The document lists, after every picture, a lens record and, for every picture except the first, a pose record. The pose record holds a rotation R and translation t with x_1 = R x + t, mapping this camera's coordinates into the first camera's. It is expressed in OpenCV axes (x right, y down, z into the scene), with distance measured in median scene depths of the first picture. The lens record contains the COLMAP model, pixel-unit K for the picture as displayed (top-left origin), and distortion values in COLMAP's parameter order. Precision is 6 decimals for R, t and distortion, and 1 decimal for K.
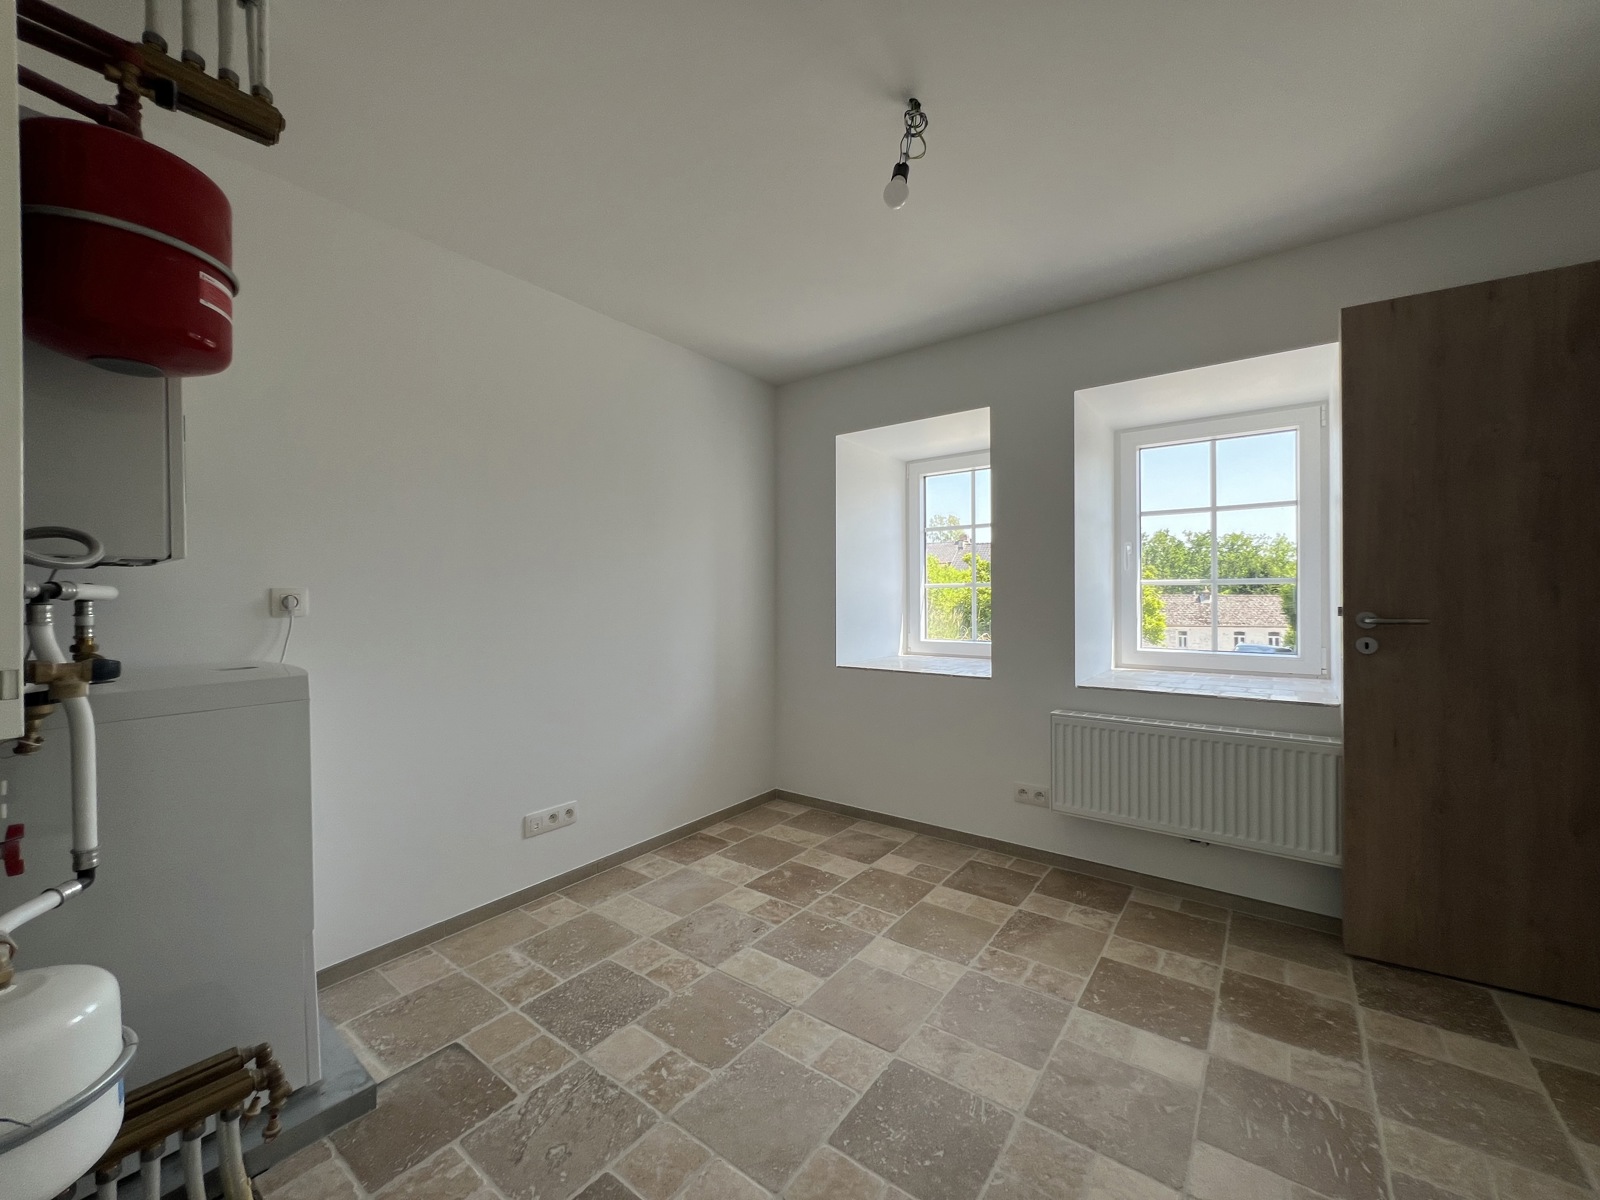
lens RADIAL K [[639.0, 0, 804.6], [0, 639.0, 604.2], [0, 0, 1]] dist [-0.001268, 0.000077]
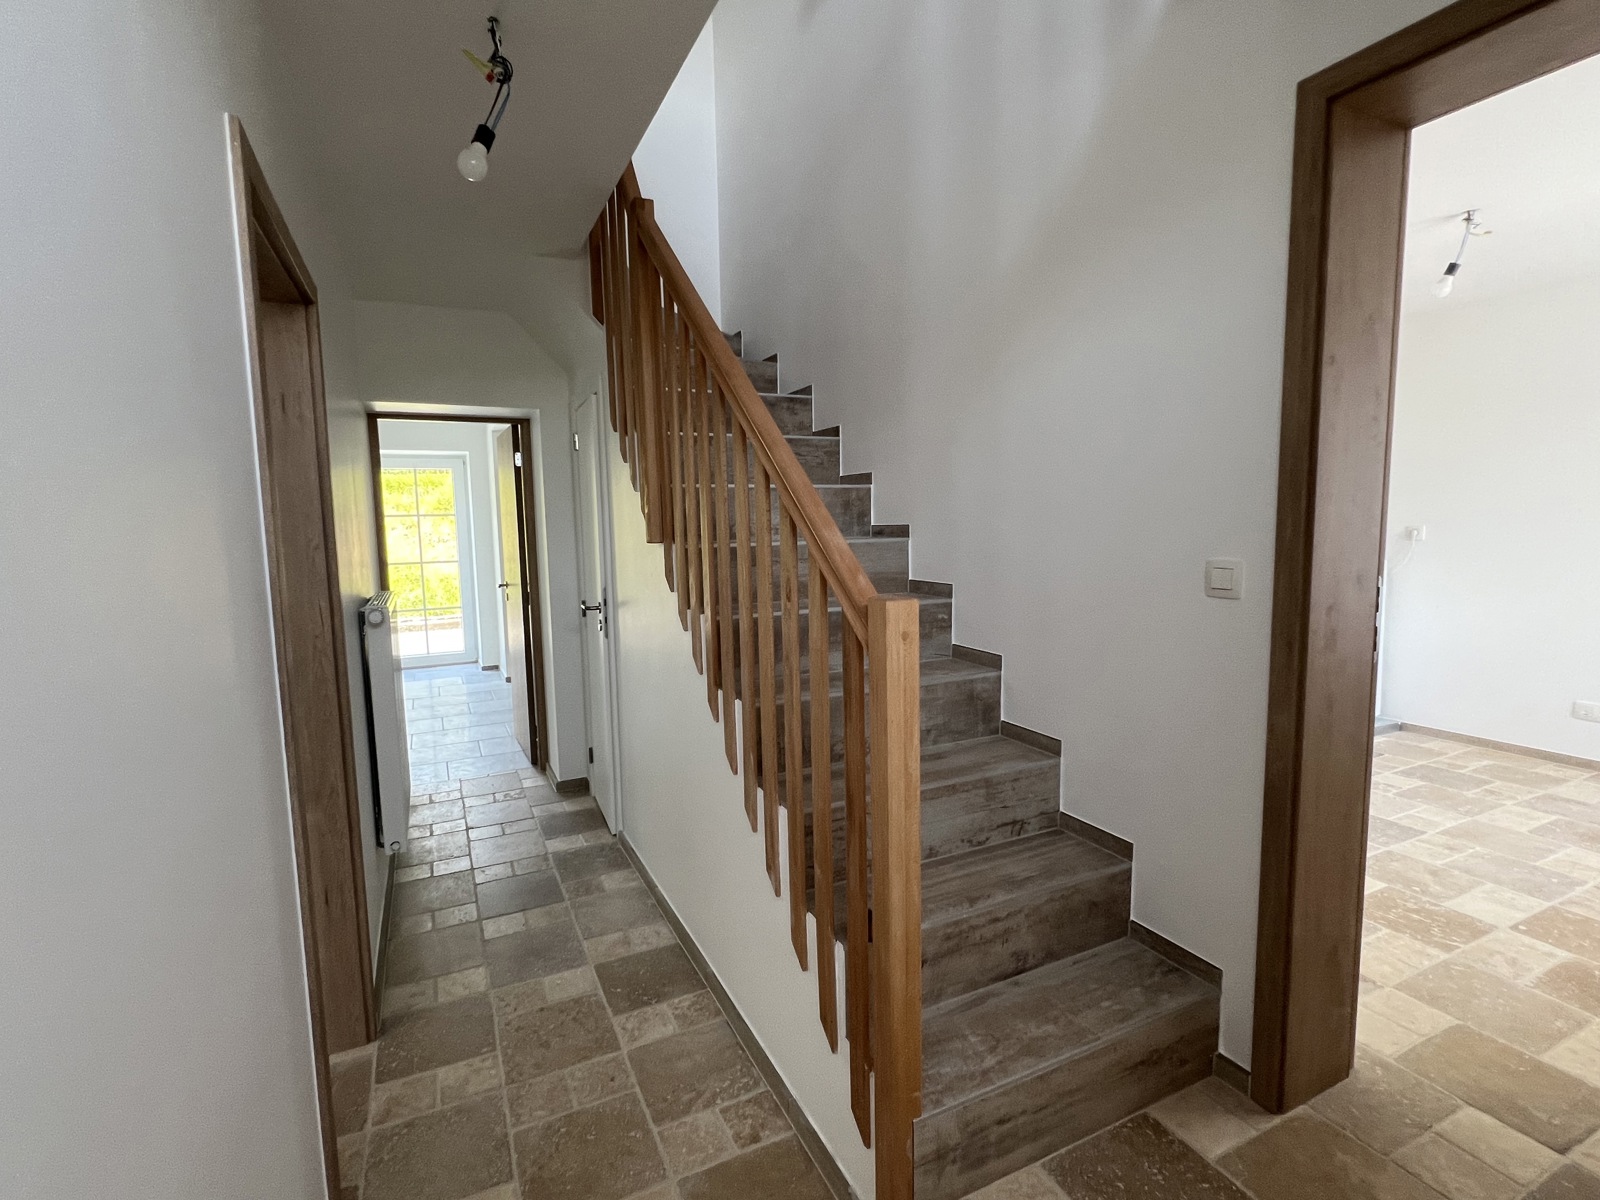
lens RADIAL K [[748.3, 0, 800.8], [0, 748.3, 597.9], [0, 0, 1]] dist [-0.000481, -0.000128]
pose [[-0.460301, 0.104272, -0.881618, 1.983788], [0.011687, 0.993704, 0.111426, -0.083460], [0.887686, 0.040986, -0.458621, 0.349196]]
